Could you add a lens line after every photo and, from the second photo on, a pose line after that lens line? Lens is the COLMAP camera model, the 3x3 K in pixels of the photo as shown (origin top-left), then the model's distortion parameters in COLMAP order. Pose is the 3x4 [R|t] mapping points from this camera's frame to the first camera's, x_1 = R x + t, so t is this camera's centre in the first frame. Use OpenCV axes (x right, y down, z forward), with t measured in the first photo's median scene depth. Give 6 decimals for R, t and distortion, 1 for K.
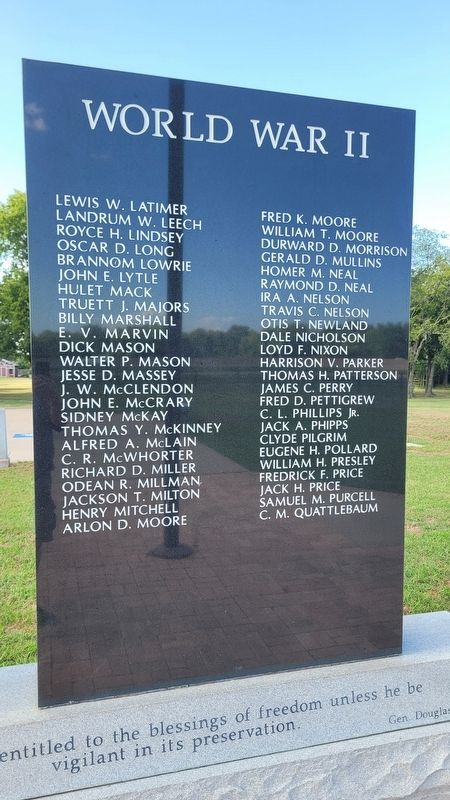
lens RADIAL K [[650.9, 0, 171.5], [0, 650.9, 421.2], [0, 0, 1]] dist [0.006409, -0.000032]
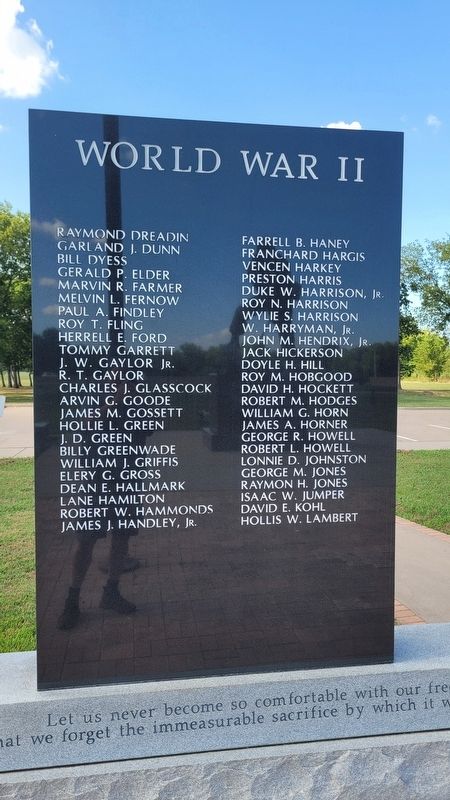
lens RADIAL K [[569.2, 0, 246.4], [0, 569.2, 419.8], [0, 0, 1]] dist [0.006916, 0.001257]
pose [[0.990523, 0.011218, -0.136889, 0.271082], [-0.013265, 0.999813, -0.014052, -0.006207], [0.136705, 0.015735, 0.990487, 0.079974]]
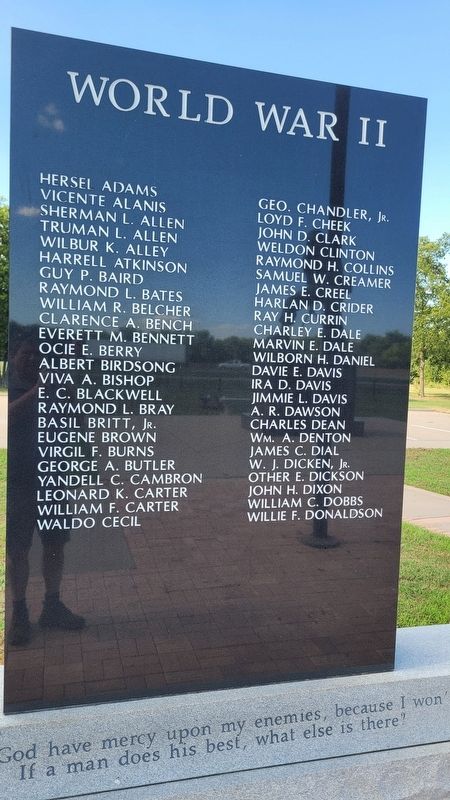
lens RADIAL K [[650.0, 0, 273.6], [0, 650.0, 410.6], [0, 0, 1]] dist [0.033436, -0.002367]
pose [[0.999394, 0.034801, 0.000301, 0.168101], [-0.034797, 0.999353, -0.009139, -0.003734], [-0.000619, 0.009123, 0.999958, 0.049423]]
